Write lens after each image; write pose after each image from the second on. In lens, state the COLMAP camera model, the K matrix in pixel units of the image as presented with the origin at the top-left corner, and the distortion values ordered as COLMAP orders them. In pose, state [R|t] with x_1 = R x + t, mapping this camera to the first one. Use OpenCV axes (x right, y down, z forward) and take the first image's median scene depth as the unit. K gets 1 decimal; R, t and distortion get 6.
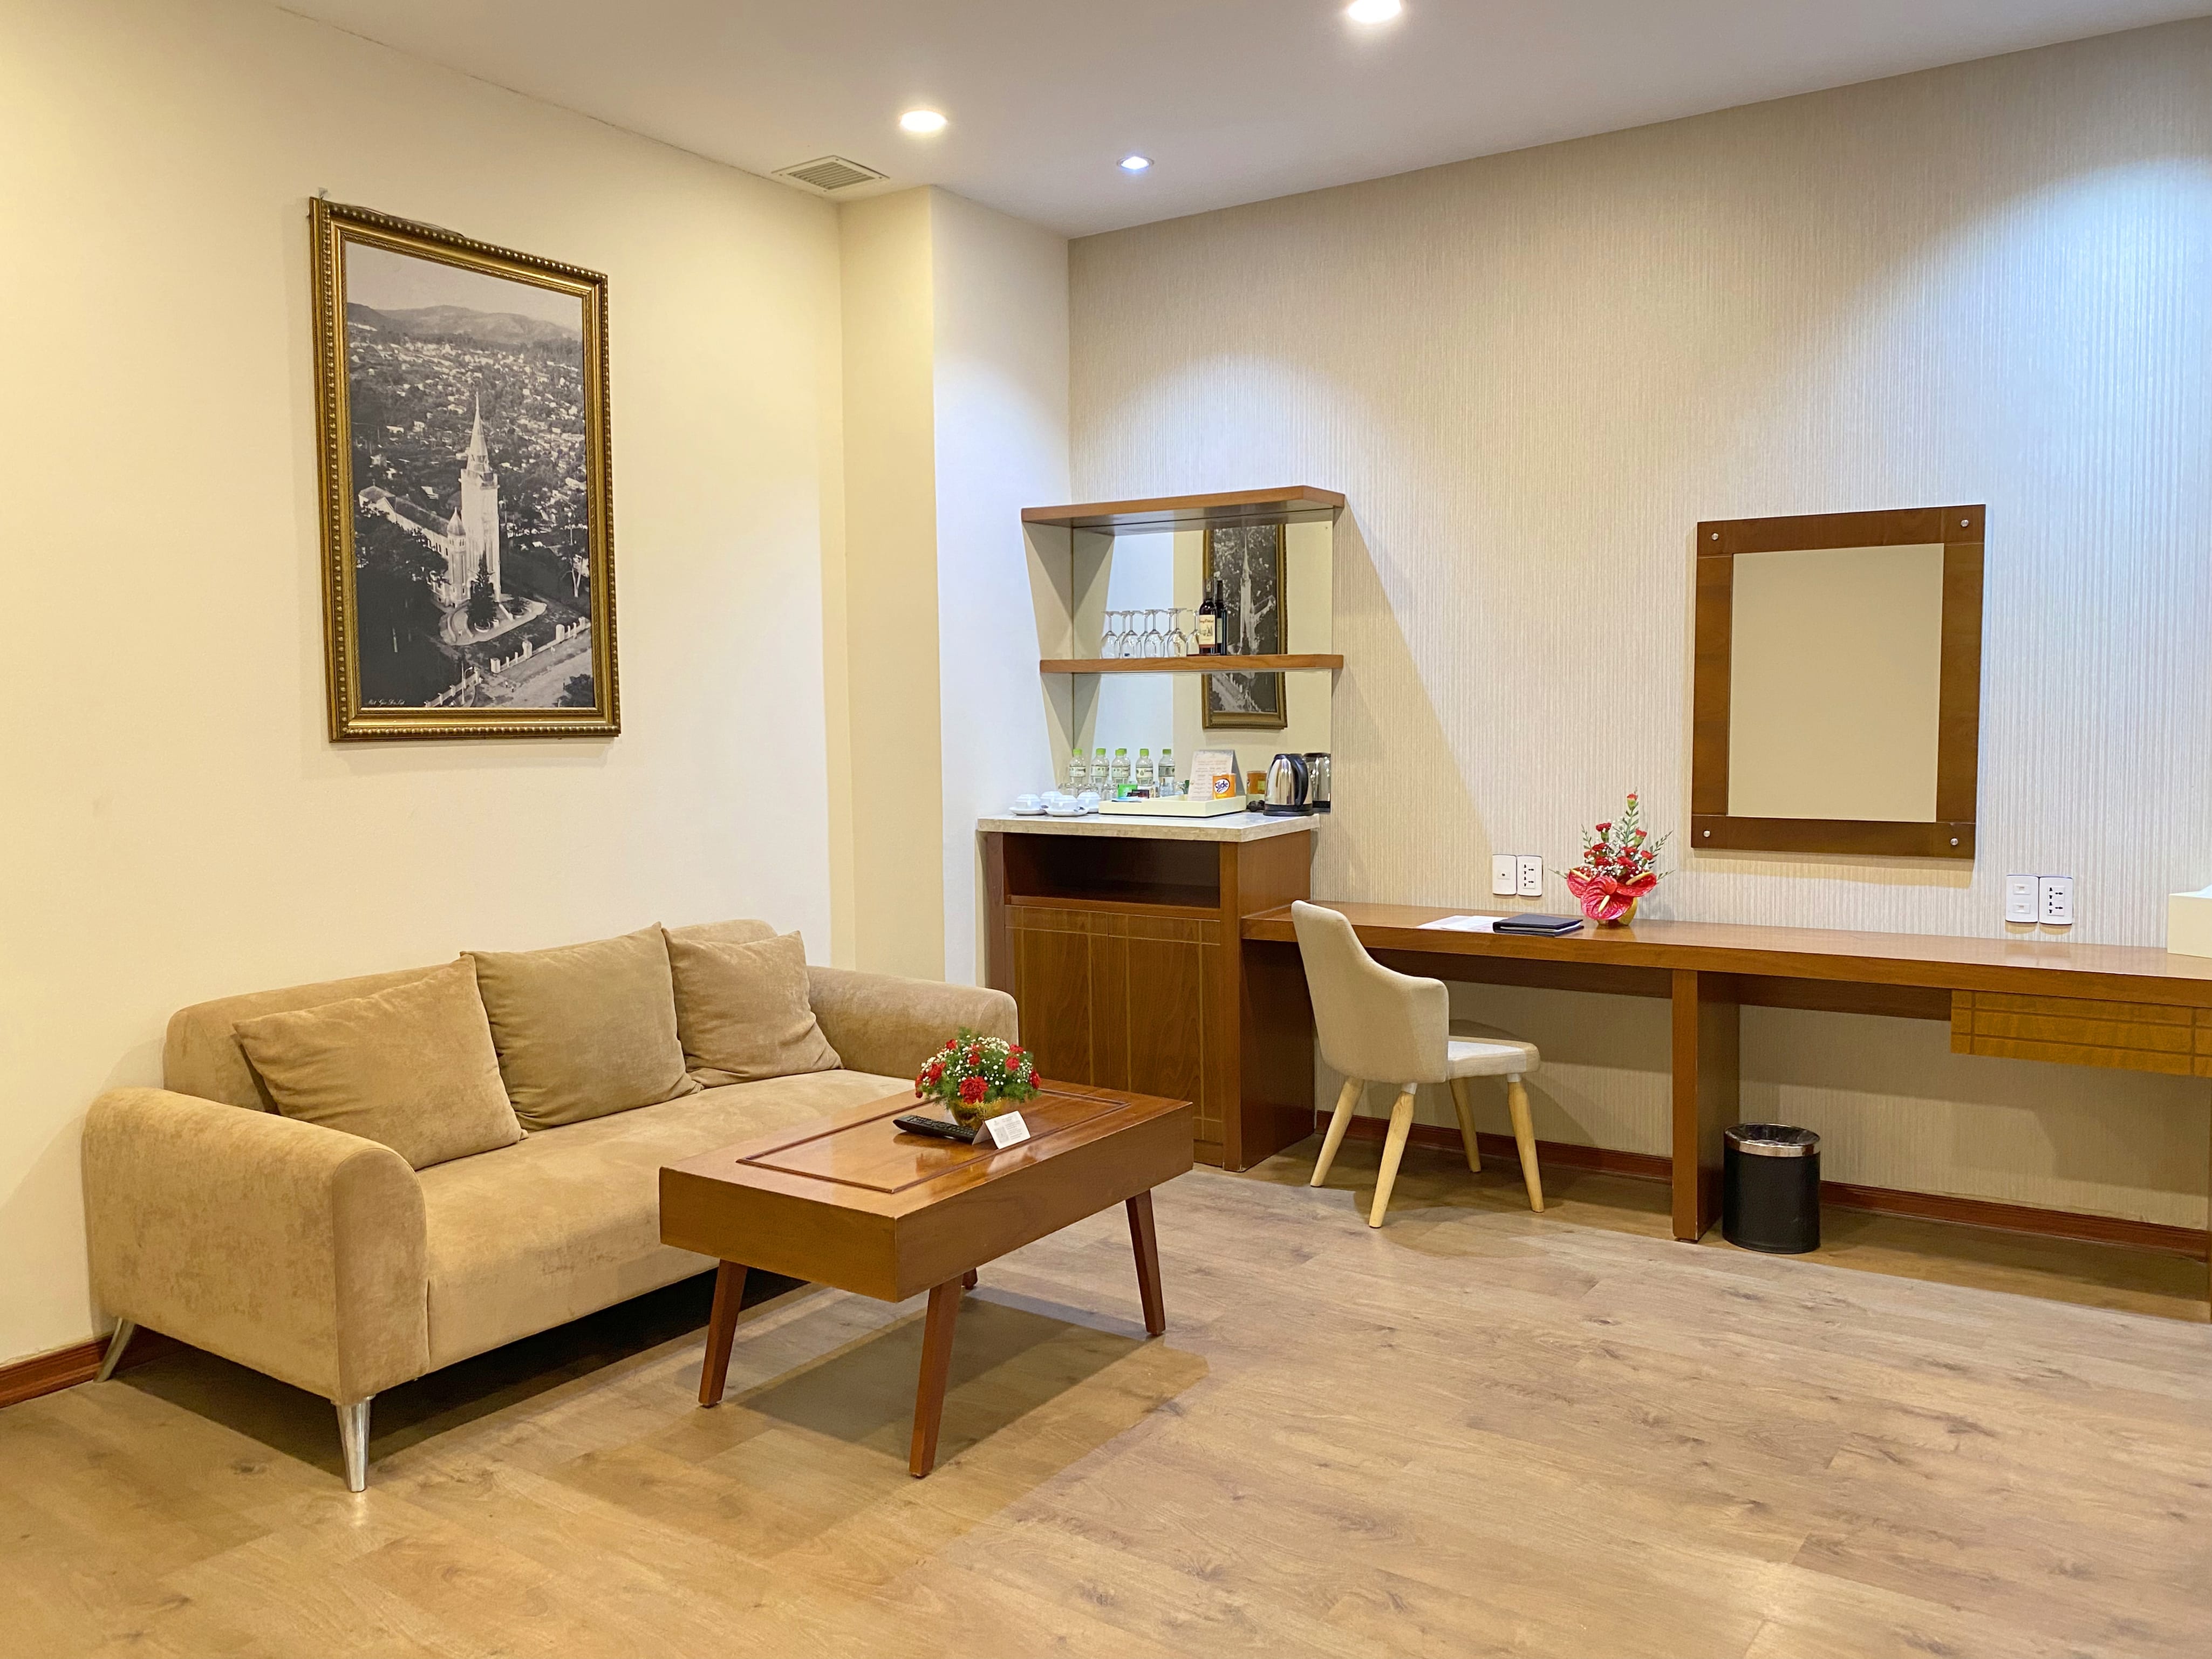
lens RADIAL K [[1649.7, 0, 1106.0], [0, 1649.7, 829.5], [0, 0, 1]] dist [0.006707, 0.003707]
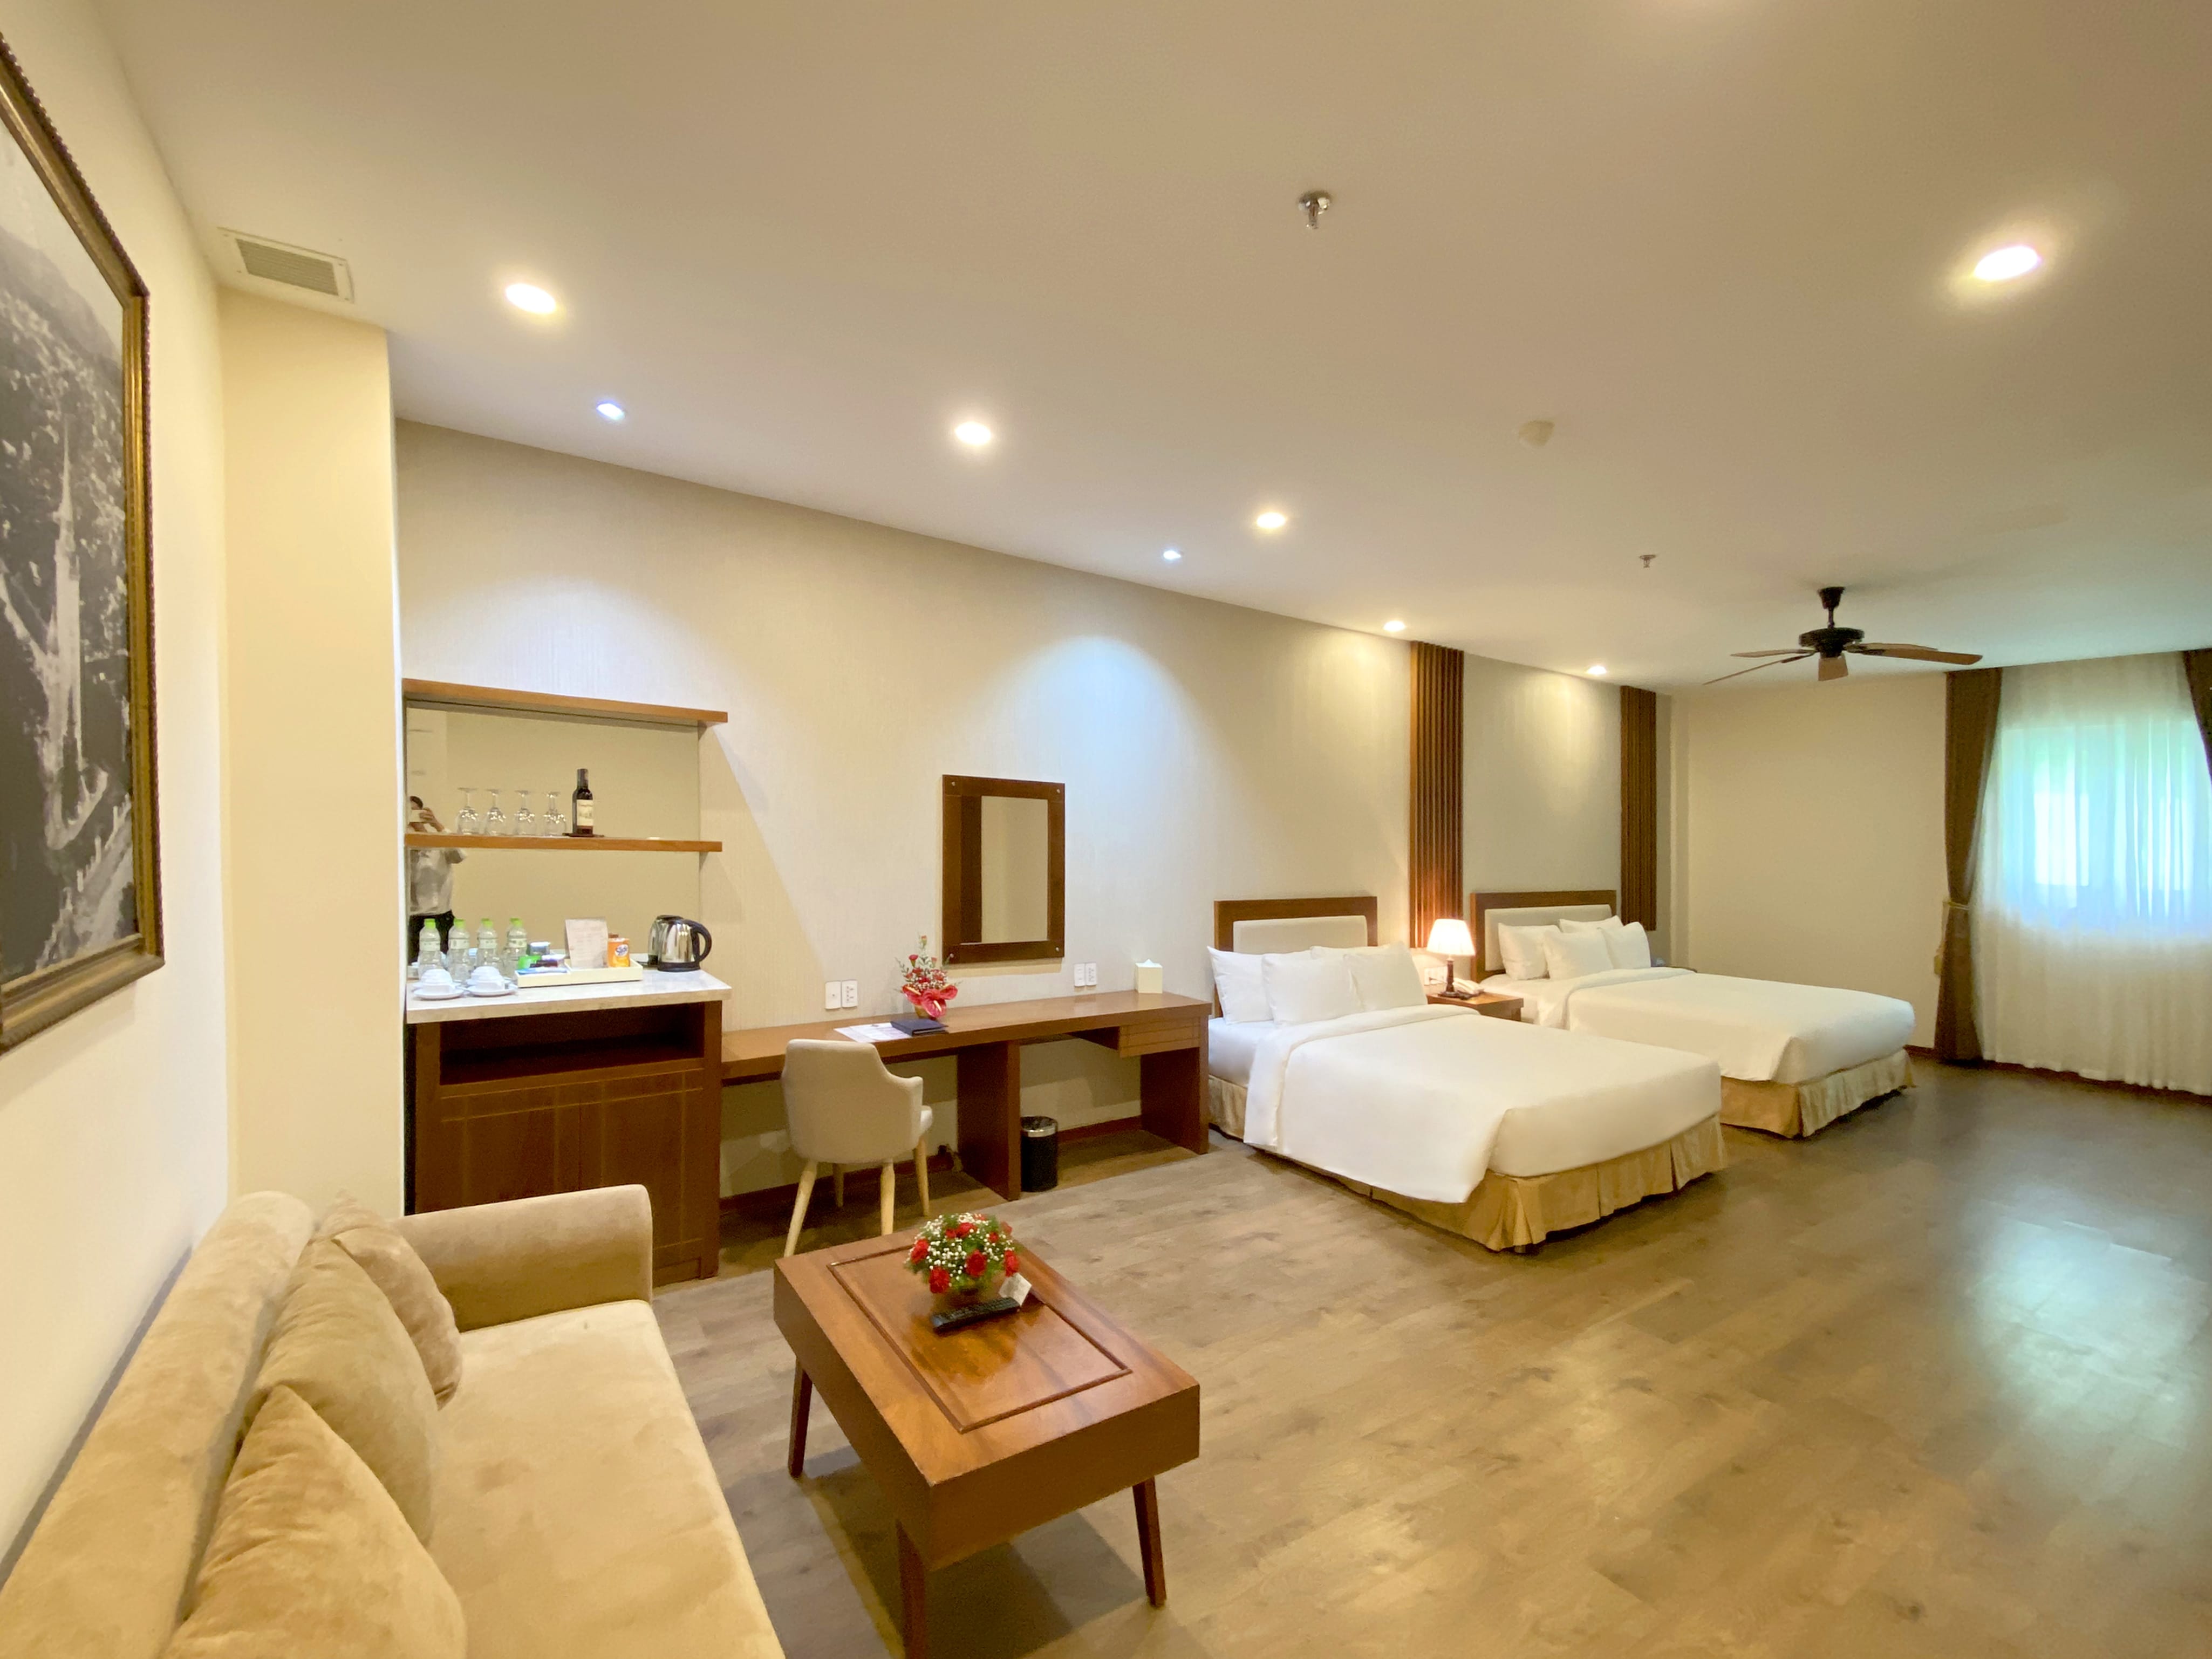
lens RADIAL K [[946.7, 0, 1069.3], [0, 946.7, 827.5], [0, 0, 1]] dist [0.023580, -0.022255]
pose [[0.381099, 0.026566, 0.924153, -0.543859], [0.029541, 0.998727, -0.040892, -0.093670], [-0.924062, 0.042884, 0.379829, 0.548313]]
